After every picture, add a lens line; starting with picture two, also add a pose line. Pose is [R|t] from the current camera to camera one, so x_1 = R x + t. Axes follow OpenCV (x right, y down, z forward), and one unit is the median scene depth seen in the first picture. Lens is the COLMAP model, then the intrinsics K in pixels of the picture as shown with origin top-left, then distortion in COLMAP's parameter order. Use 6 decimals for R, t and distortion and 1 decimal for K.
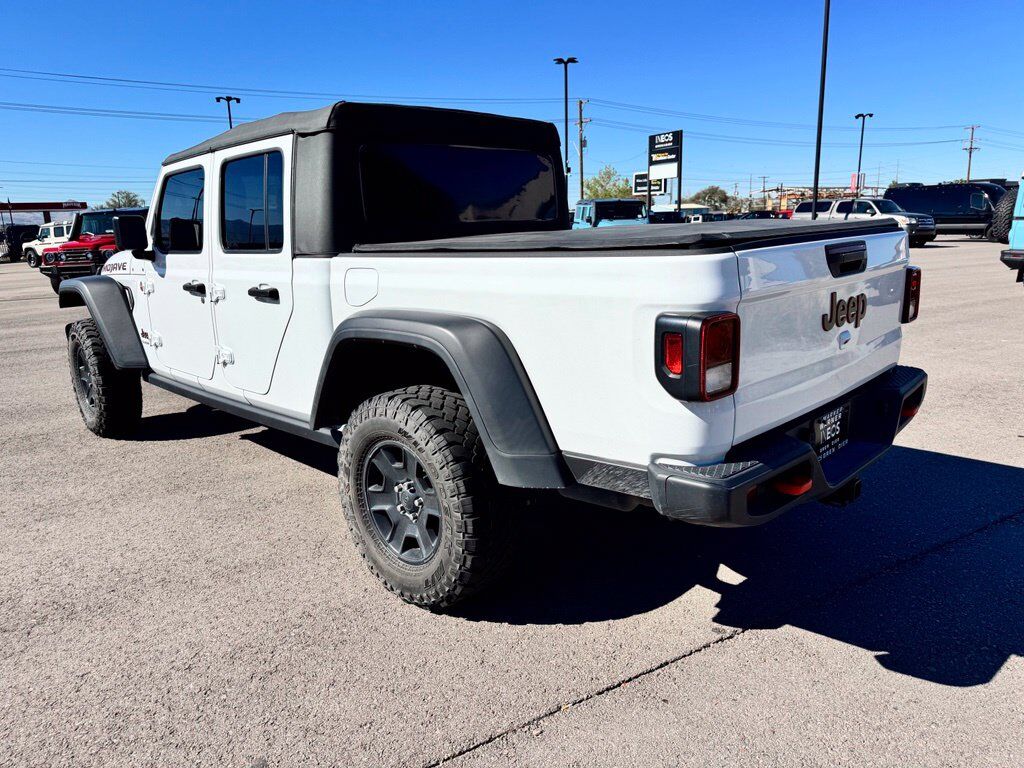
lens RADIAL K [[725.0, 0, 512.0], [0, 725.0, 384.0], [0, 0, 1]] dist [0.084300, -0.122724]
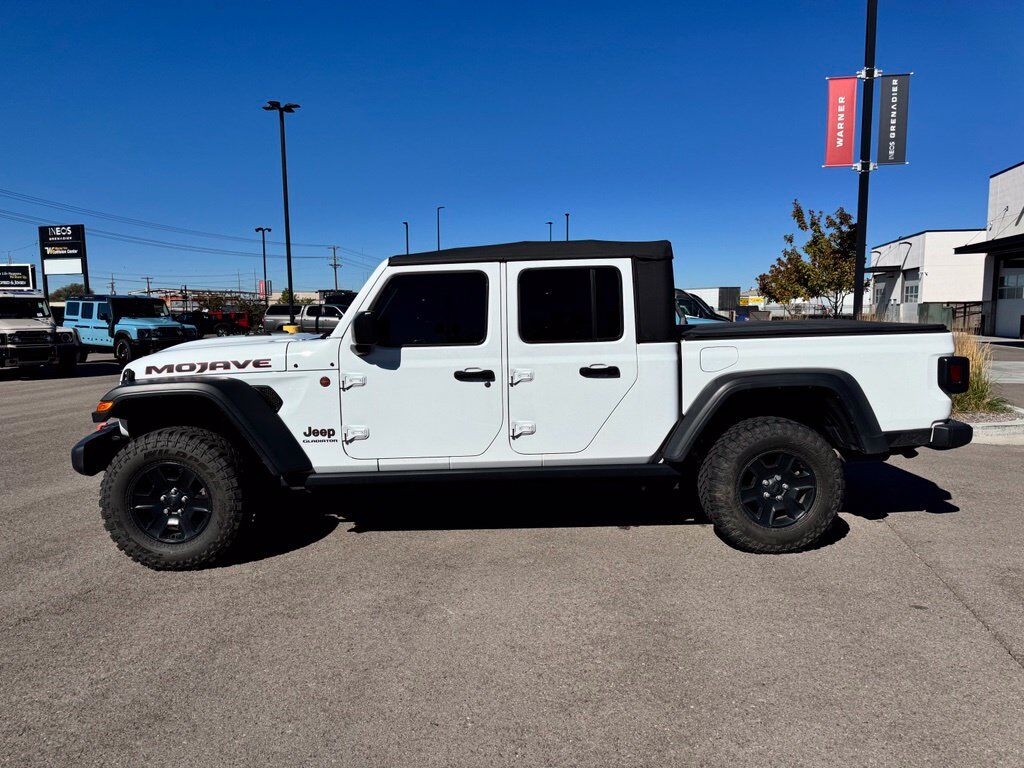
lens RADIAL K [[727.5, 0, 512.0], [0, 727.5, 384.0], [0, 0, 1]] dist [0.027929, -0.022763]
pose [[0.683145, -0.054460, 0.728249, -0.082954], [0.151935, 0.985994, -0.068790, -0.002143], [-0.714303, 0.157640, 0.681851, 0.013589]]
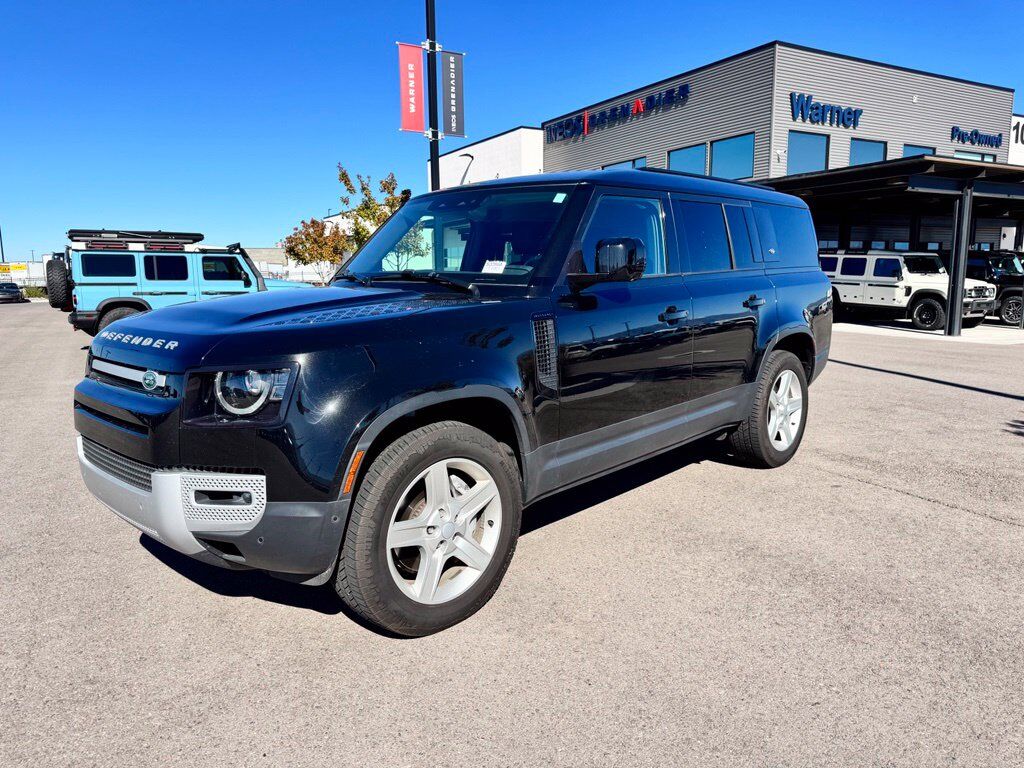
lens RADIAL K [[727.5, 0, 512.0], [0, 727.5, 384.0], [0, 0, 1]] dist [0.027929, -0.022763]
pose [[0.028637, -0.121367, 0.992195, -0.089474], [0.235443, 0.965493, 0.111305, -0.009306], [-0.971466, 0.230418, 0.056224, 0.064467]]
